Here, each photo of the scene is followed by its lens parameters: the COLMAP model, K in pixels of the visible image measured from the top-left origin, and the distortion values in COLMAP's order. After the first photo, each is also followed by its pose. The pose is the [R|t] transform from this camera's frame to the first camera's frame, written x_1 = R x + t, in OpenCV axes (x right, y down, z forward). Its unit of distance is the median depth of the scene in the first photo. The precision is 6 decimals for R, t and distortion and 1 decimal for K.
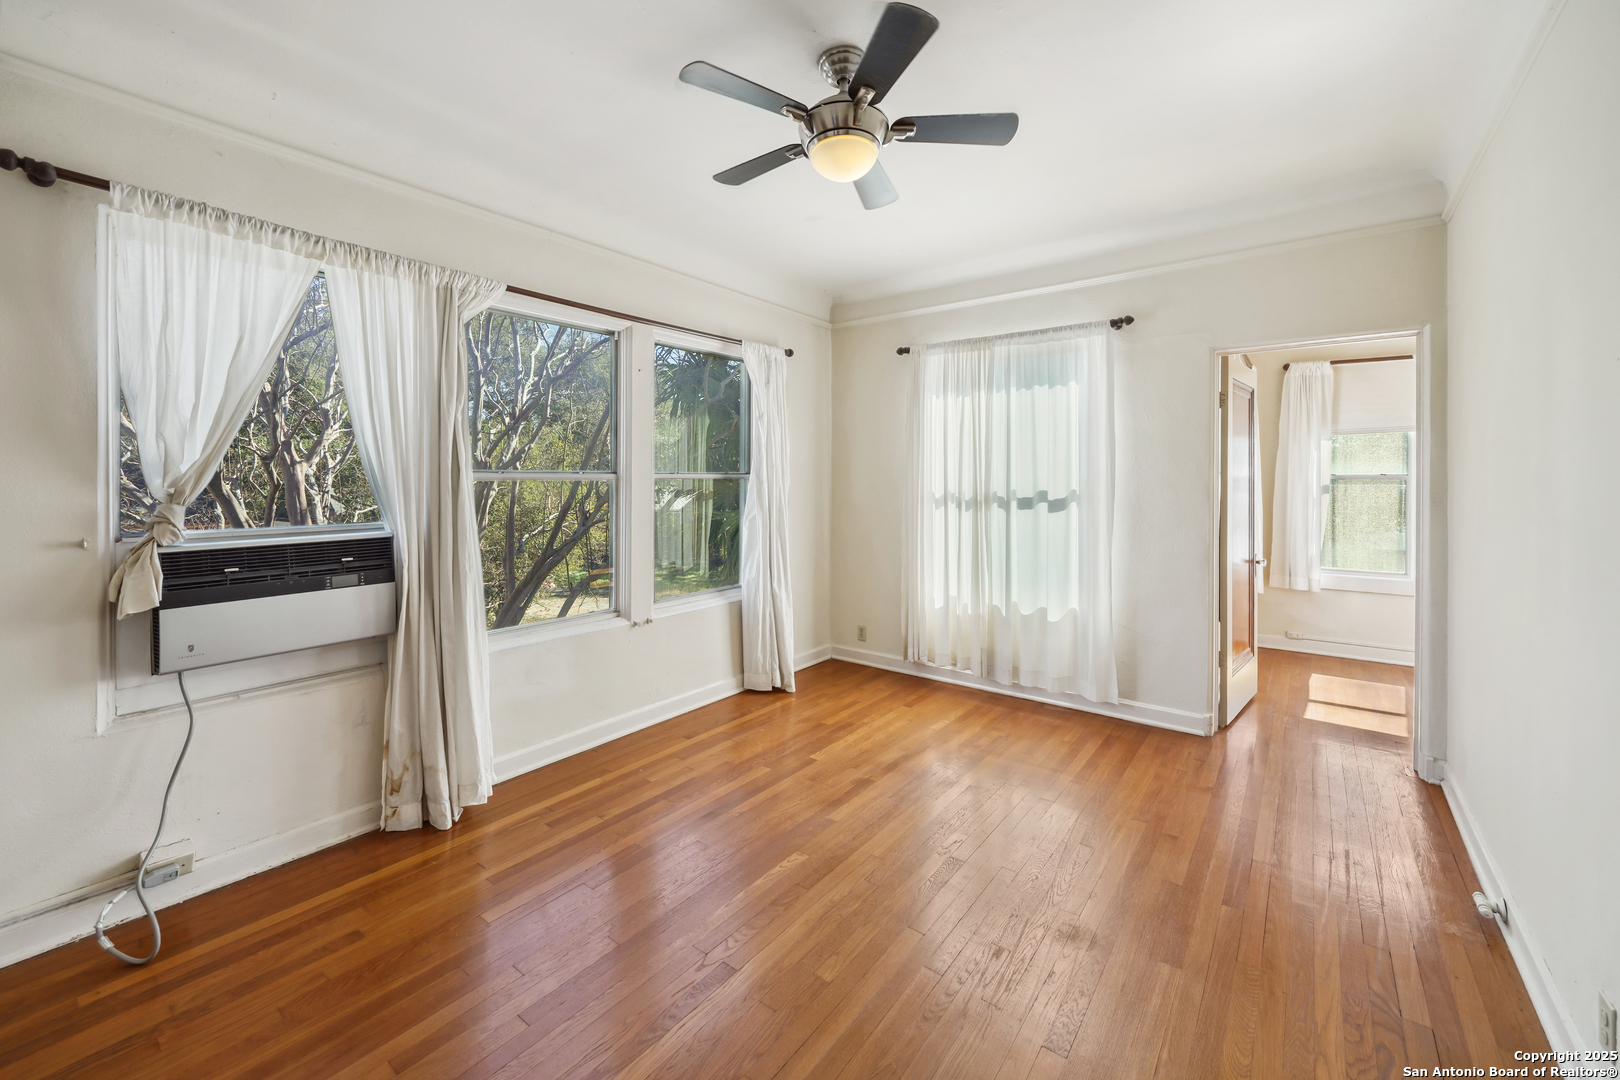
lens RADIAL K [[647.9, 0, 806.6], [0, 647.9, 475.7], [0, 0, 1]] dist [-0.000641, -0.000181]
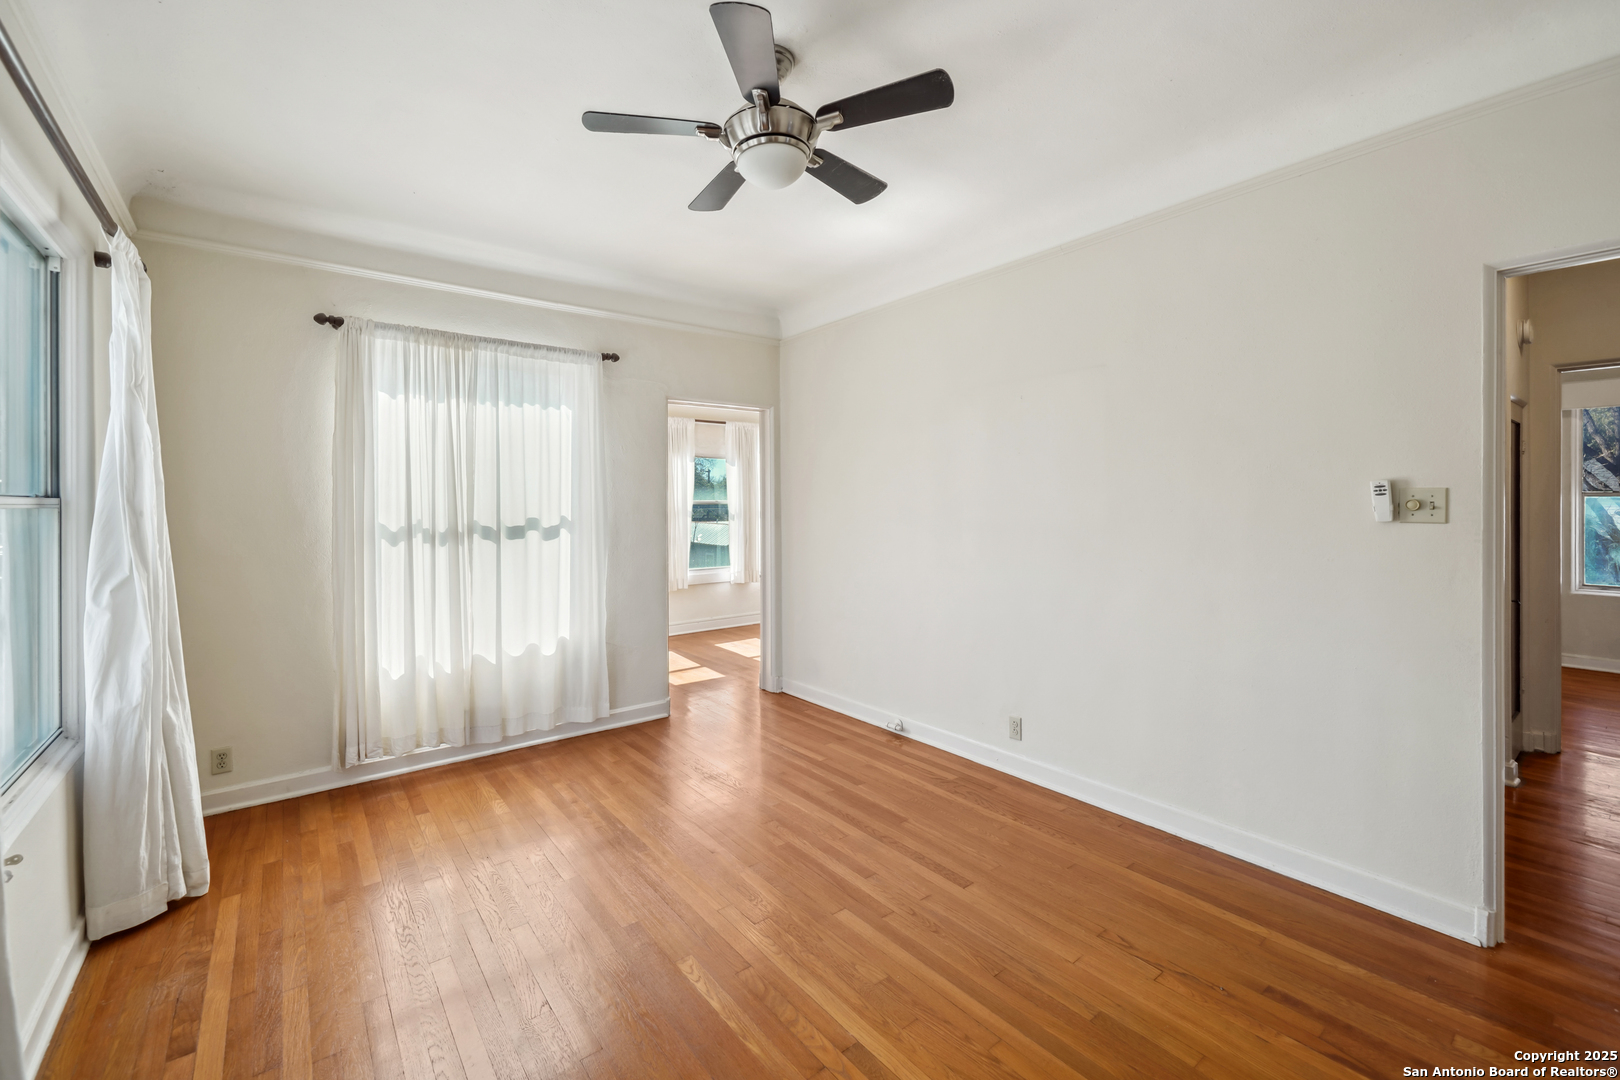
lens RADIAL K [[683.7, 0, 803.5], [0, 683.7, 504.5], [0, 0, 1]] dist [0.002394, 0.000239]
pose [[0.246413, -0.003879, 0.969157, -0.505916], [0.002701, 0.999991, 0.003316, 0.002021], [-0.969161, 0.001800, 0.246421, 0.393929]]
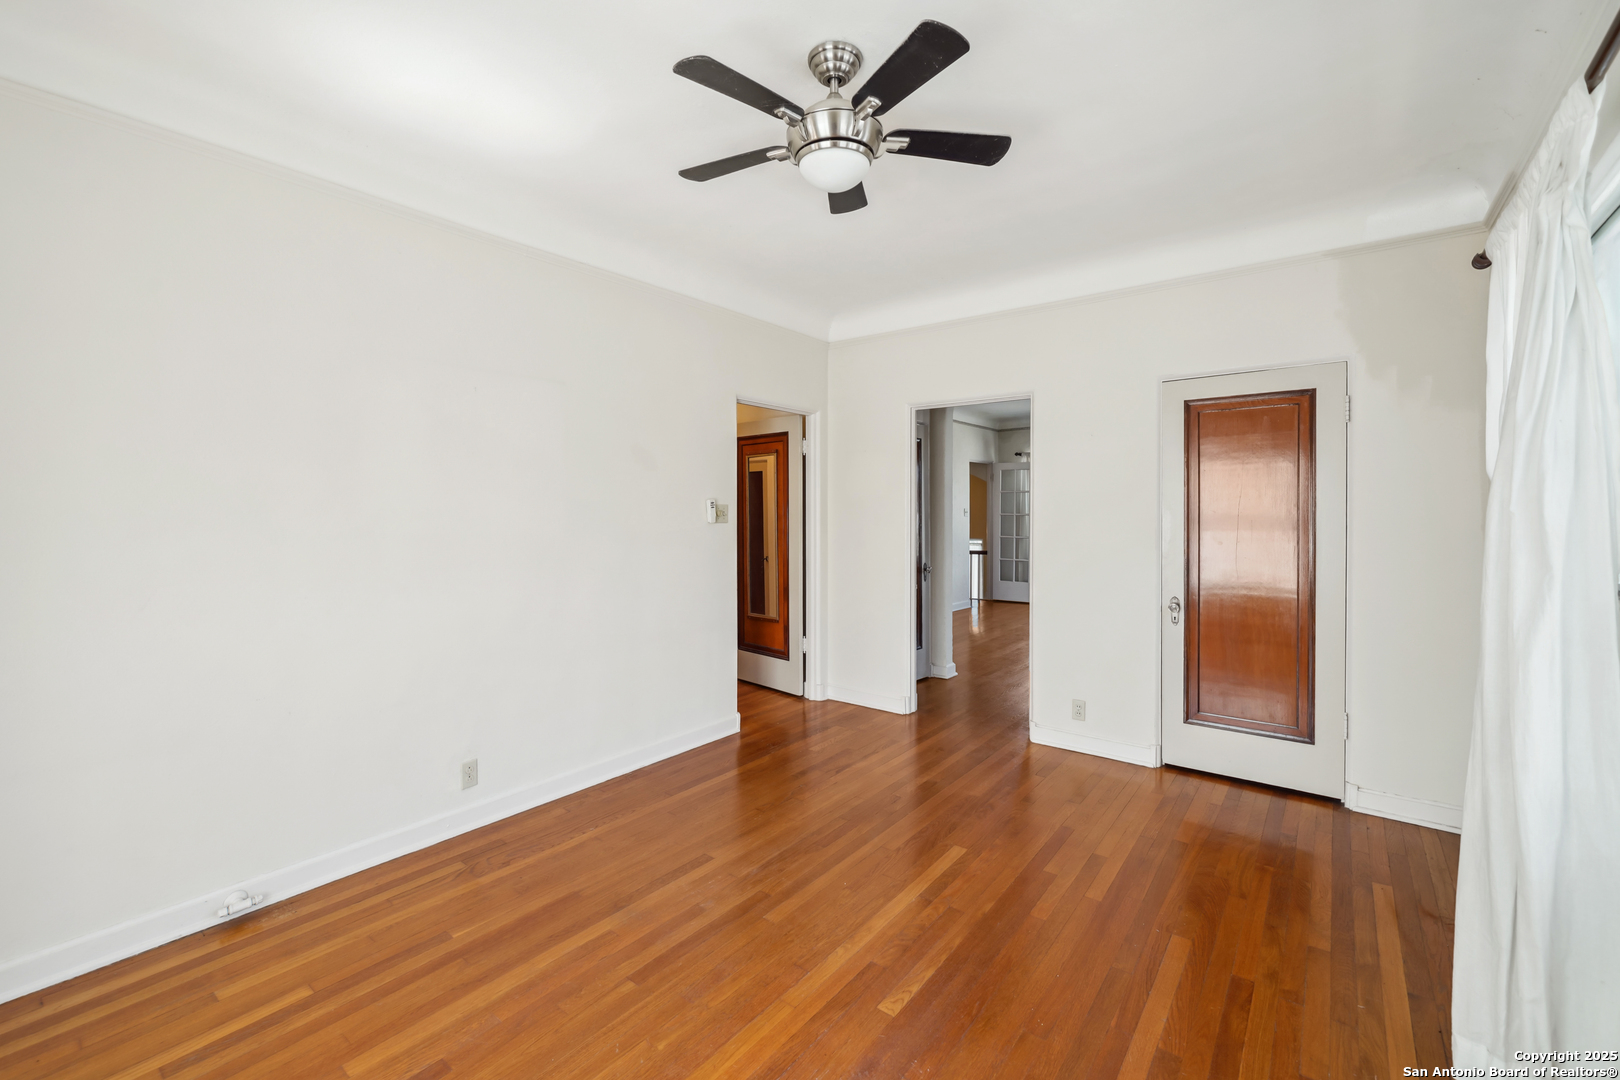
lens RADIAL K [[683.7, 0, 803.5], [0, 683.7, 504.5], [0, 0, 1]] dist [0.002394, 0.000239]
pose [[-1.000000, 0.000465, 0.000747, 0.052718], [0.000456, 0.999922, -0.012520, 0.006057], [-0.000753, -0.012520, -0.999921, 1.114959]]
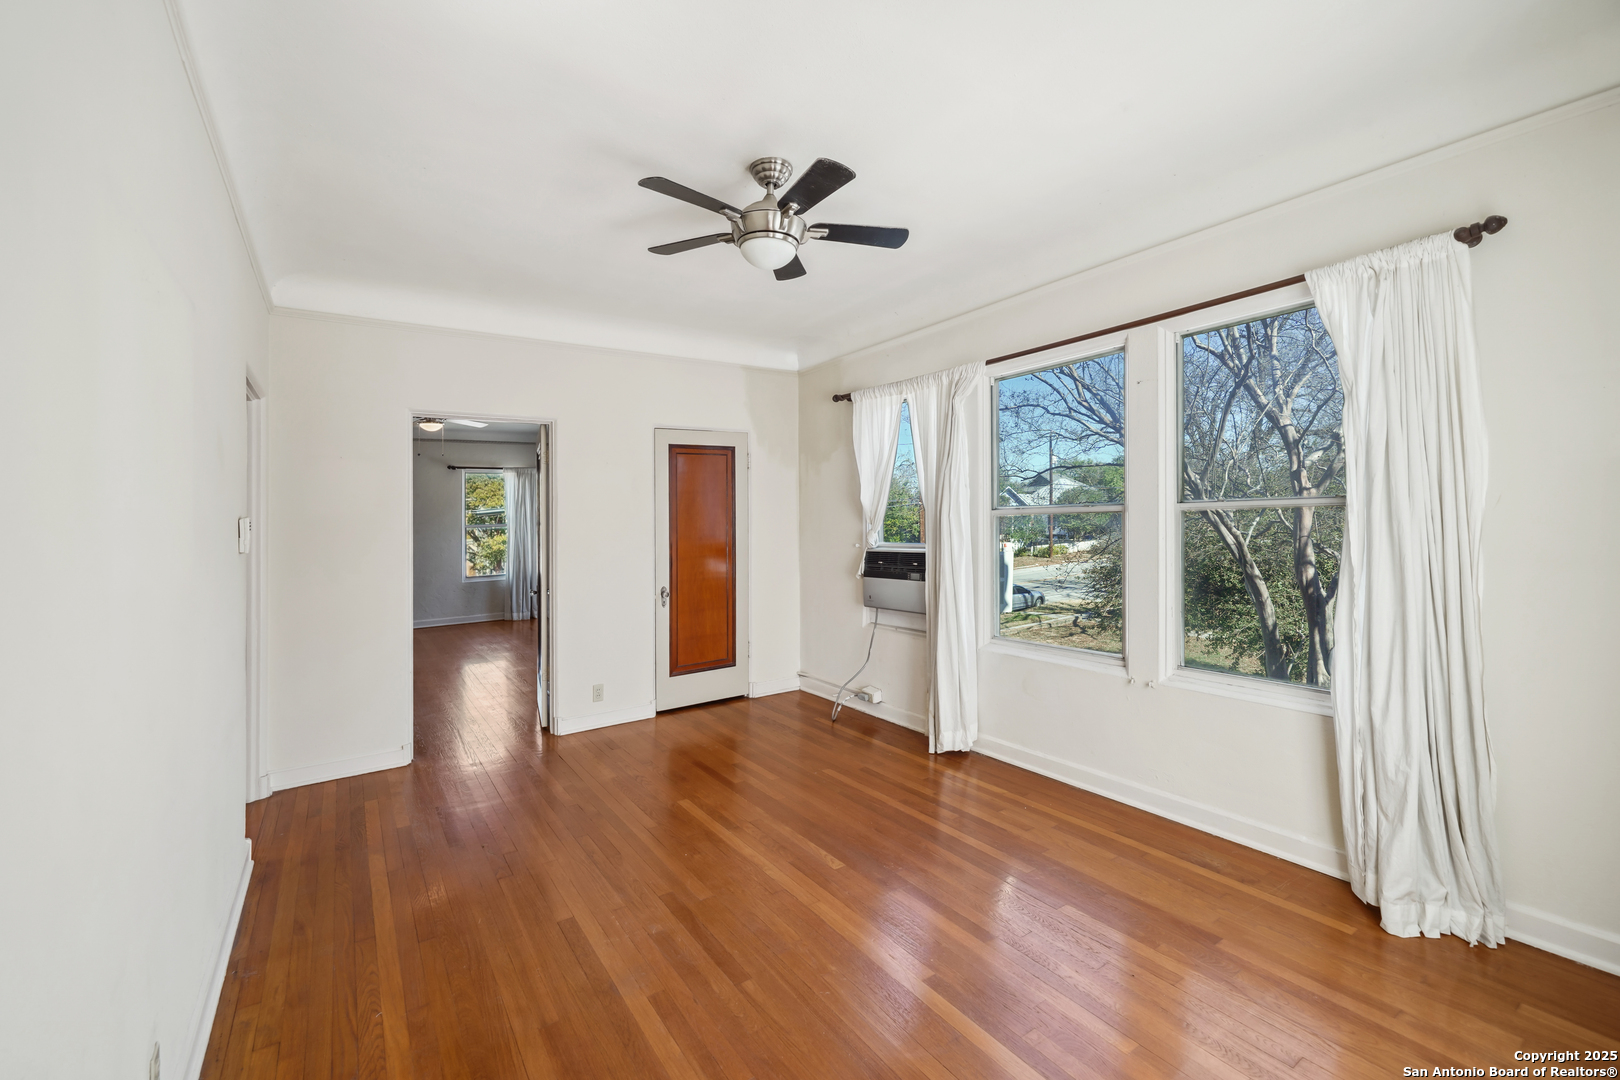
lens RADIAL K [[664.9, 0, 805.6], [0, 664.9, 514.7], [0, 0, 1]] dist [0.001285, 0.000074]
pose [[-0.305349, 0.002674, -0.952237, 0.660746], [0.027104, 0.999615, -0.005884, 0.000649], [0.951855, -0.027606, -0.305304, 0.806395]]
